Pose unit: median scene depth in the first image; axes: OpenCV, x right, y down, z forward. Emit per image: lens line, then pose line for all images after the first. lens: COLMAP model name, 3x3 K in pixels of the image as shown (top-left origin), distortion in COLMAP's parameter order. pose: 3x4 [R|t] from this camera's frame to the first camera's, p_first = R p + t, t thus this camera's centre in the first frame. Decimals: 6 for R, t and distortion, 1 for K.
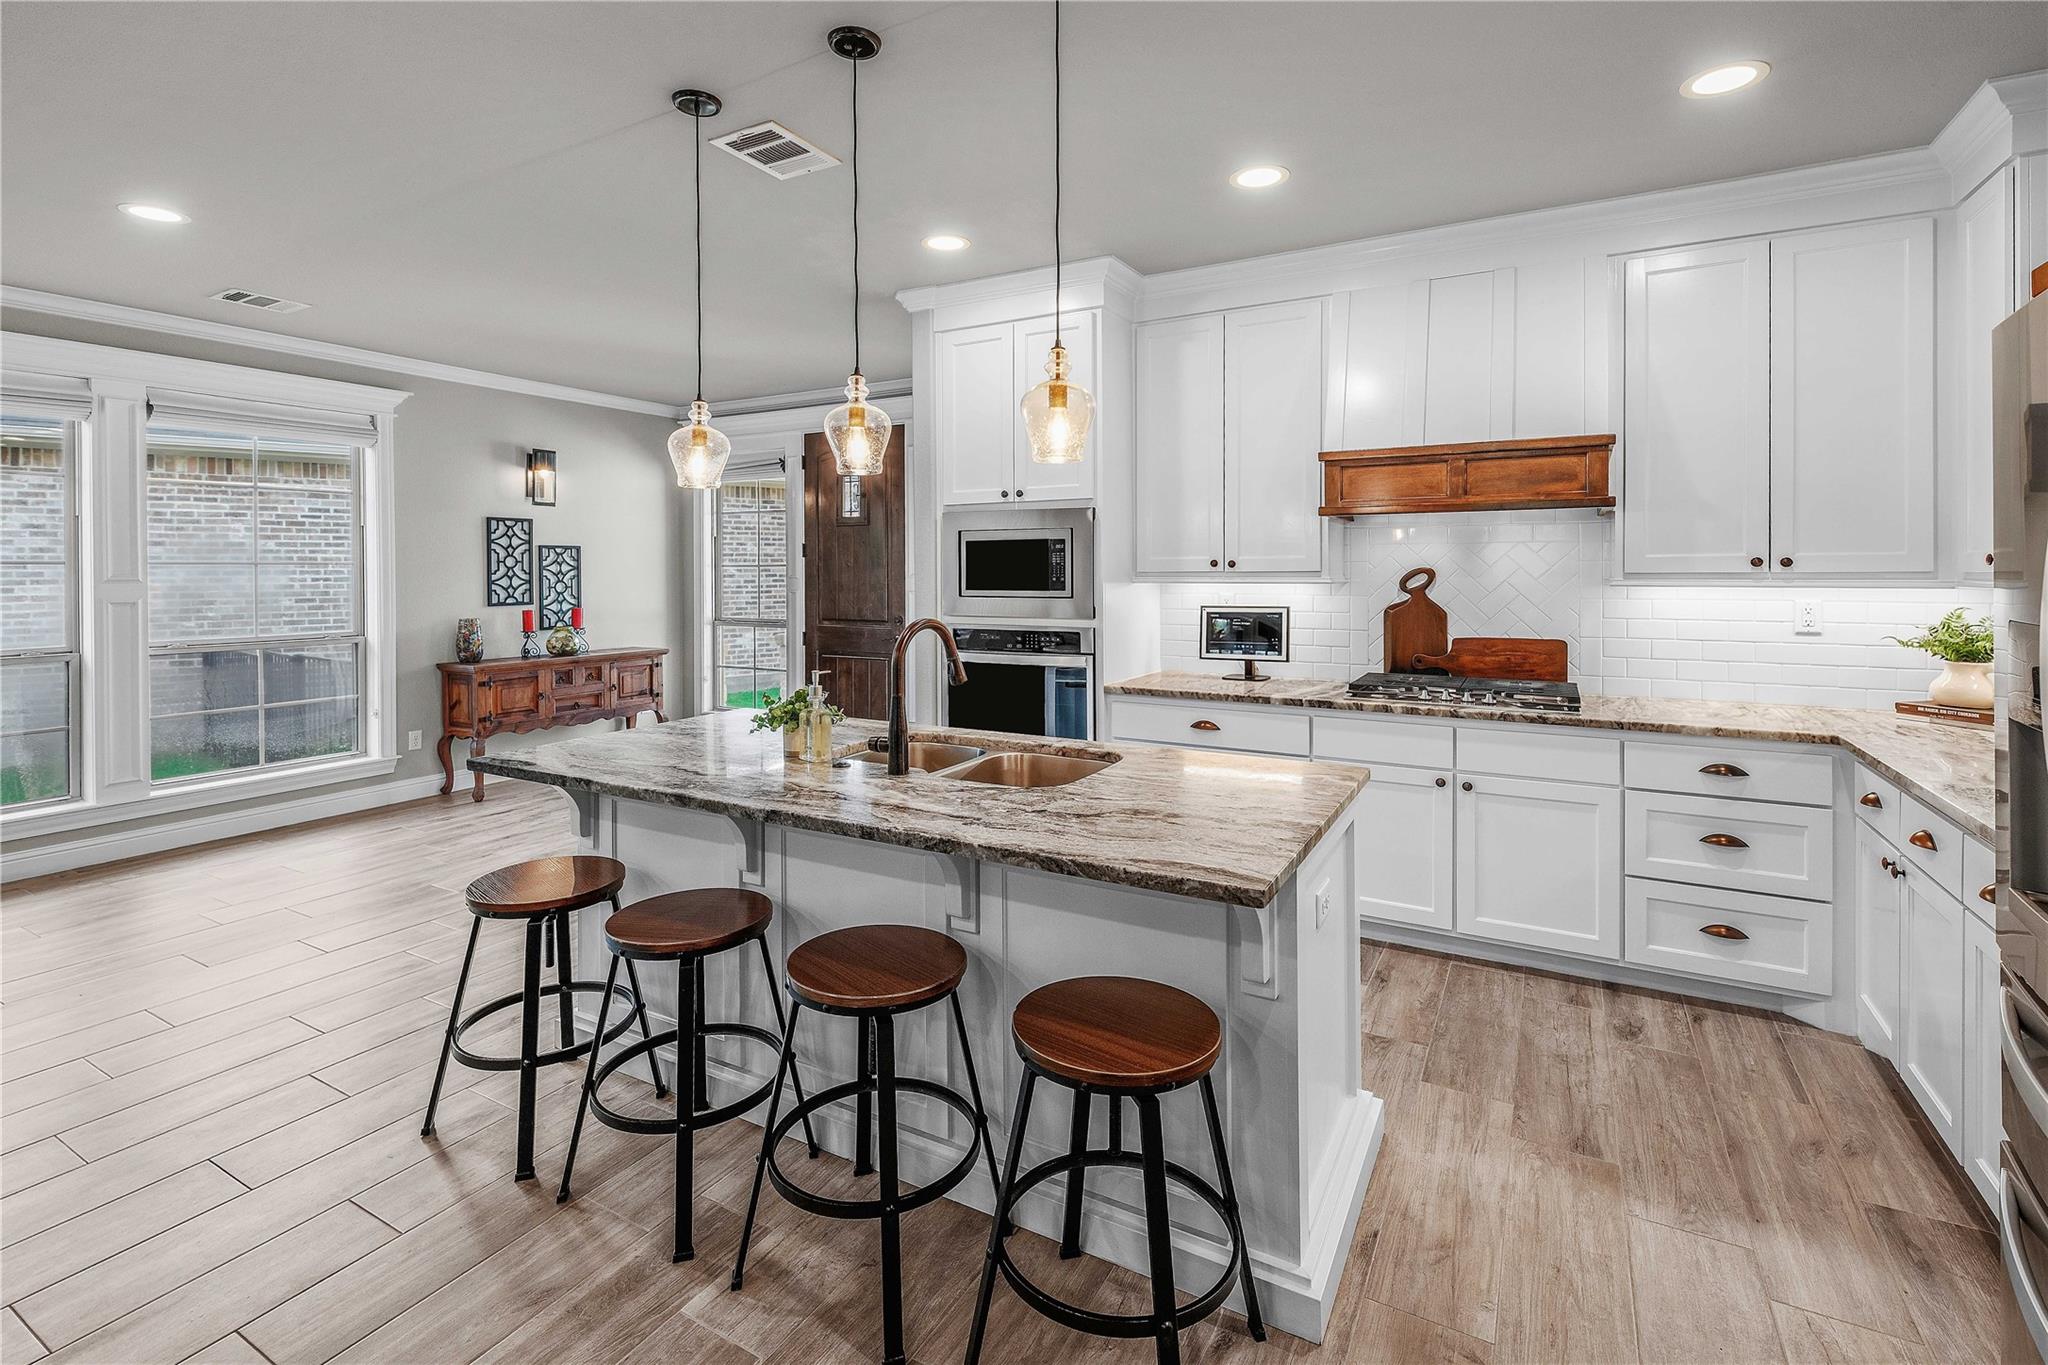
lens RADIAL K [[933.2, 0, 1052.9], [0, 933.2, 564.1], [0, 0, 1]] dist [0.009303, -0.003976]
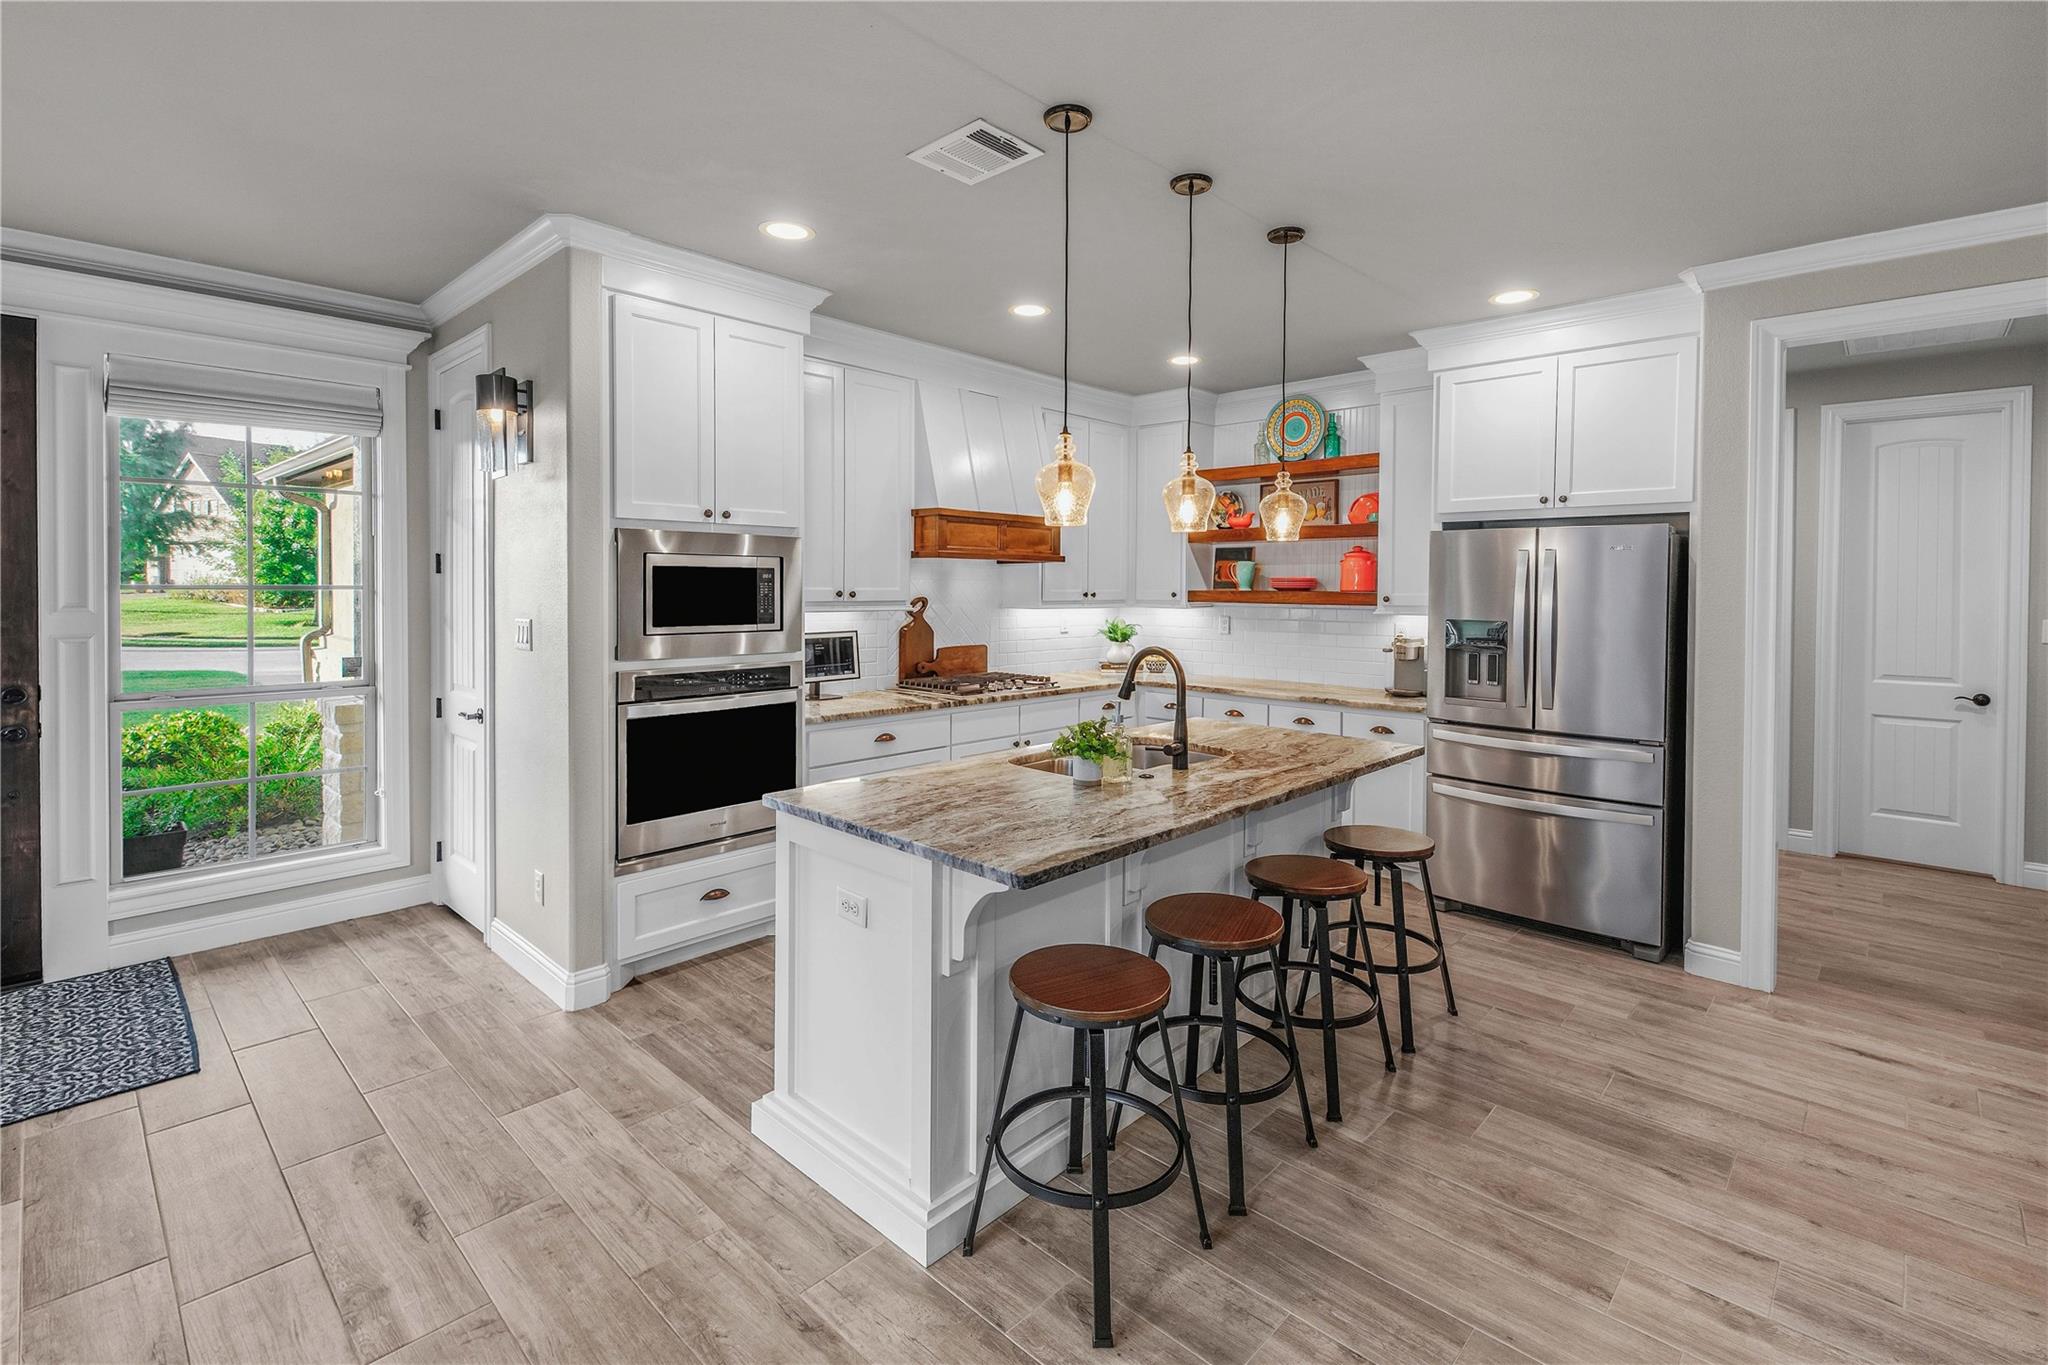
lens RADIAL K [[933.2, 0, 1025.9], [0, 933.2, 600.6], [0, 0, 1]] dist [0.009303, -0.003976]
pose [[0.244839, -0.008812, 0.969524, -0.847717], [-0.011523, 0.999862, 0.011997, -0.009066], [-0.969495, -0.014109, 0.244703, 0.528809]]
